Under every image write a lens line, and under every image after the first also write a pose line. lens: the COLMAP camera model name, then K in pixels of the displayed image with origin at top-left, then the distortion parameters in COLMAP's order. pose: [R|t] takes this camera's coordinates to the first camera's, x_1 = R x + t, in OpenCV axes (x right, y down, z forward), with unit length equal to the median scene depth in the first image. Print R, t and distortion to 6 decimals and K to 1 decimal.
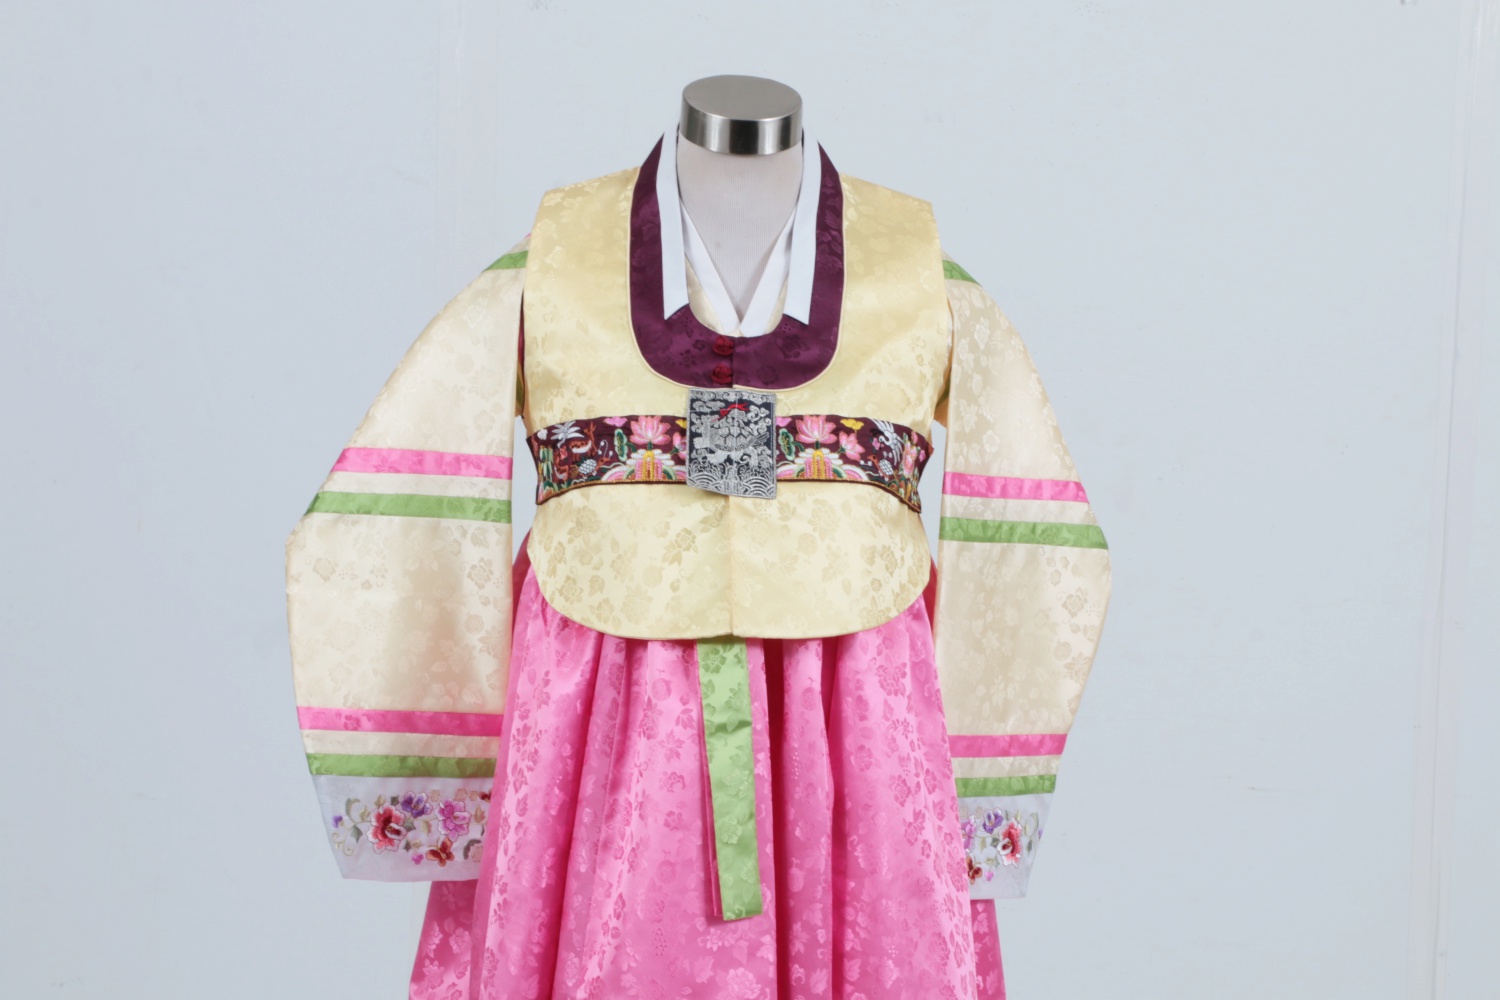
lens RADIAL K [[4073.8, 0, 751.4], [0, 4073.8, 500.5], [0, 0, 1]] dist [0.317385, 0.000000]
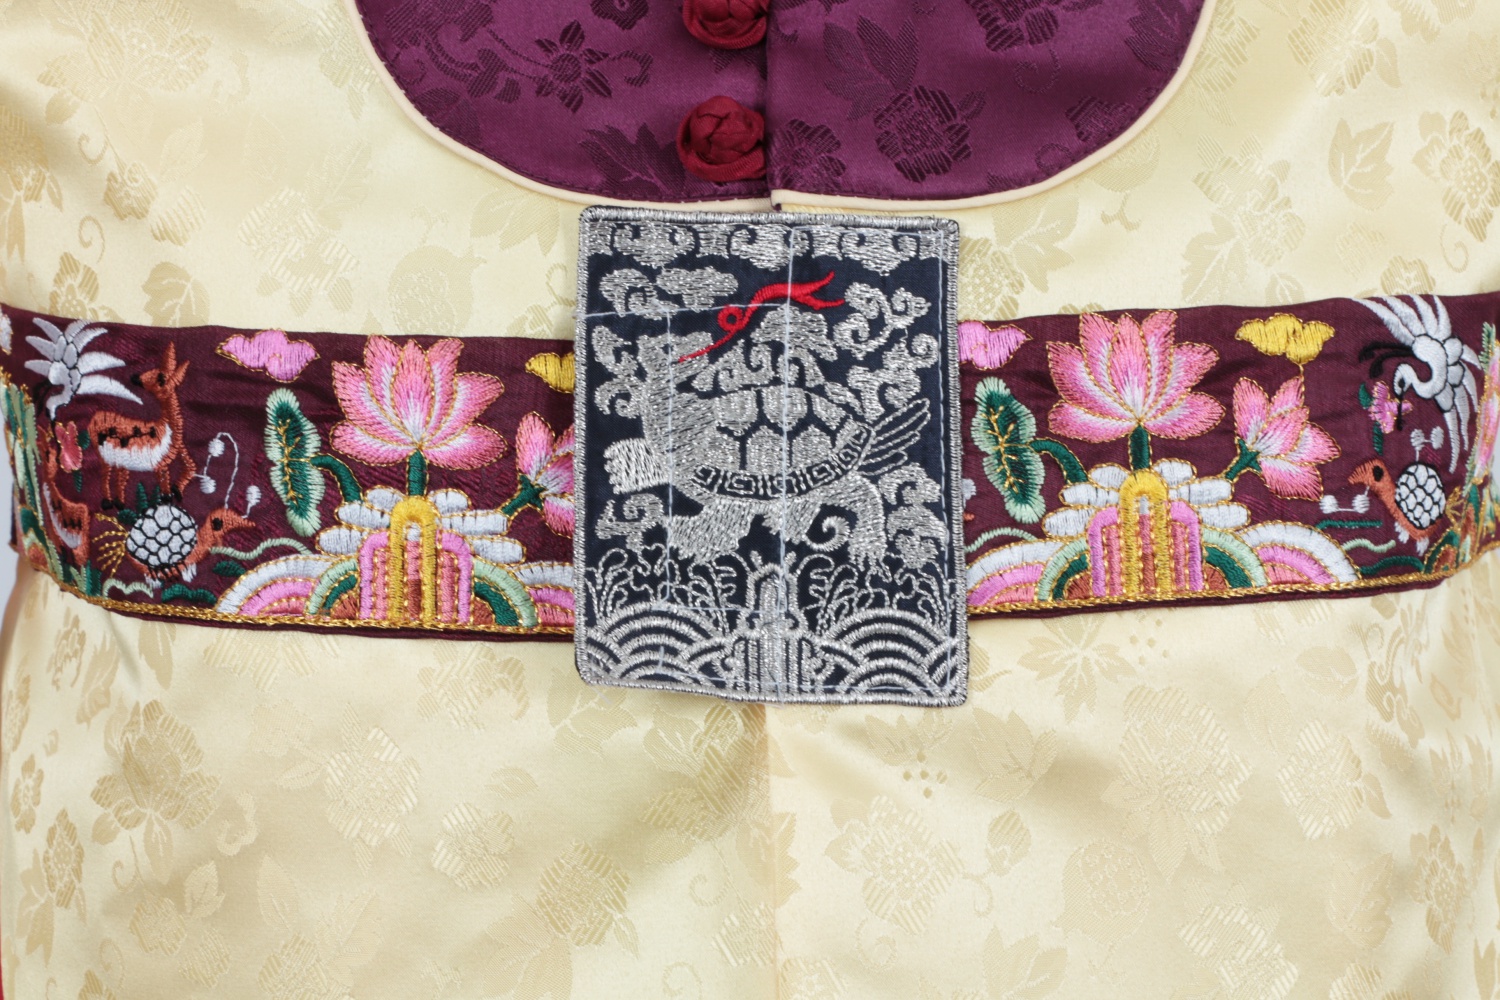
lens RADIAL K [[4073.8, 0, 742.9], [0, 4073.8, 502.5], [0, 0, 1]] dist [0.317385, 0.000000]
pose [[0.999807, -0.016839, -0.010147, -0.004086], [0.018919, 0.964422, 0.263688, -0.071858], [0.005346, -0.263829, 0.964555, 0.769416]]
